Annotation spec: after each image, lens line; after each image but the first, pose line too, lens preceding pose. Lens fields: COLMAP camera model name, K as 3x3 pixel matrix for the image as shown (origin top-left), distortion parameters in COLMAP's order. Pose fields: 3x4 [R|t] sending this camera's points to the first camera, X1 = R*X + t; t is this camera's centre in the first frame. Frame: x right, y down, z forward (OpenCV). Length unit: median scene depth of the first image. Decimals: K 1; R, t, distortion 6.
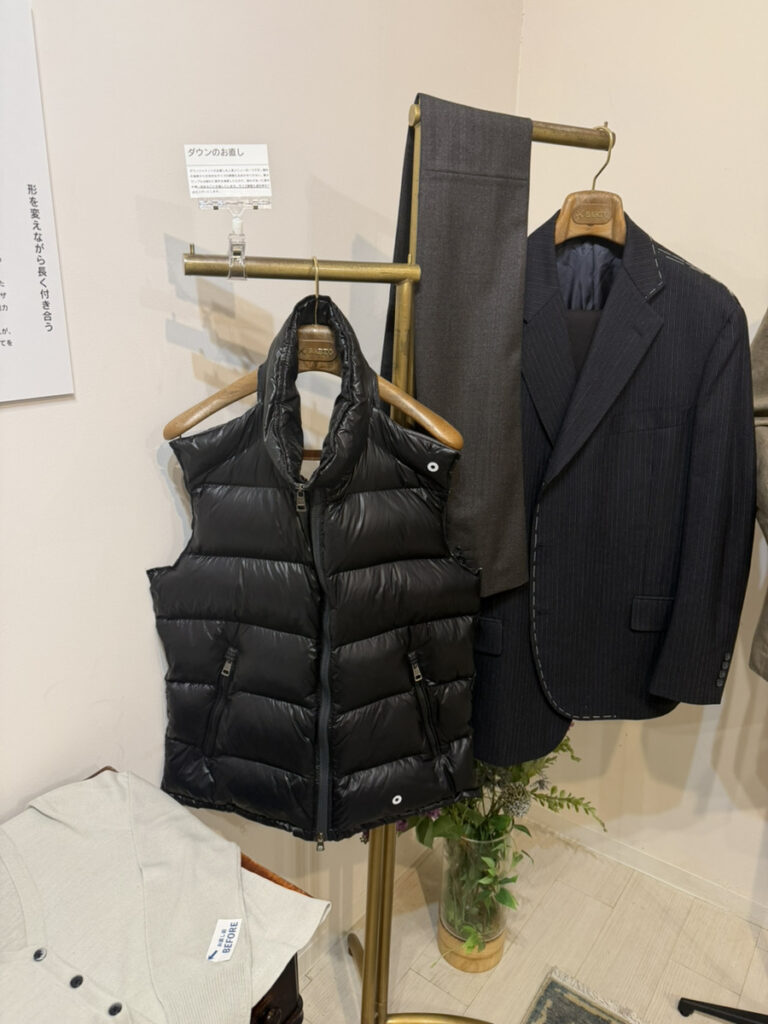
lens RADIAL K [[704.3, 0, 383.3], [0, 704.3, 511.4], [0, 0, 1]] dist [-0.025491, 0.011767]
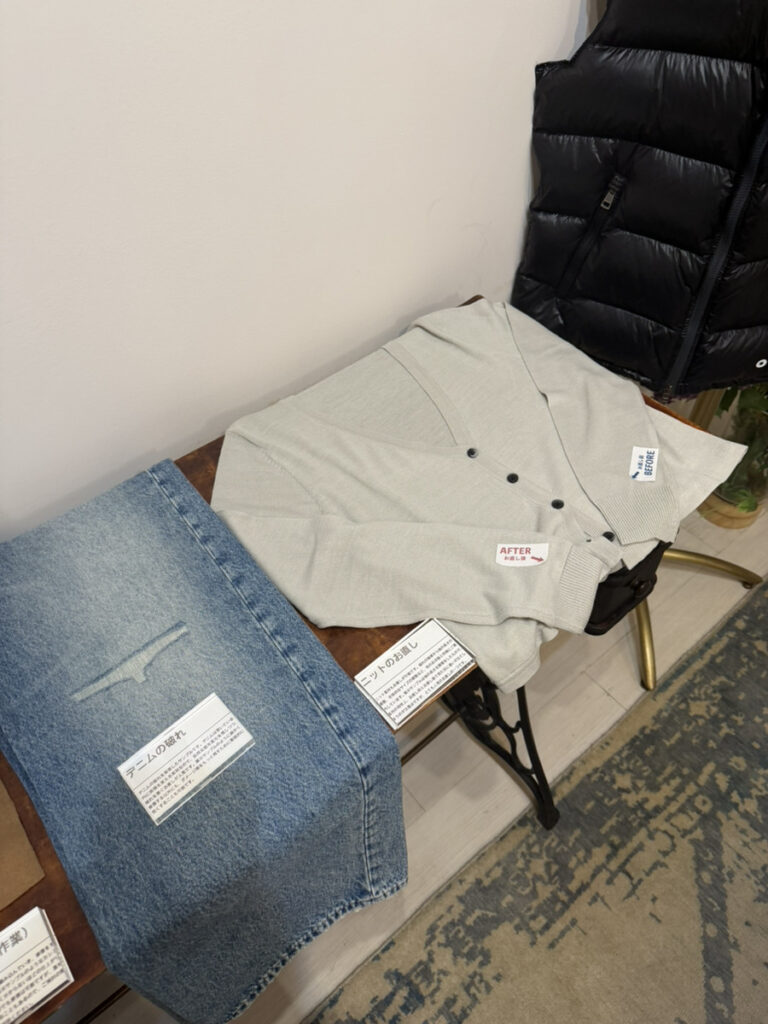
lens RADIAL K [[704.3, 0, 383.5], [0, 704.3, 518.3], [0, 0, 1]] dist [-0.025491, 0.011767]
pose [[0.975984, 0.154094, -0.153979, -0.307041], [-0.038657, 0.818138, 0.573721, 0.057175], [0.214384, -0.553990, 0.804447, 0.004592]]
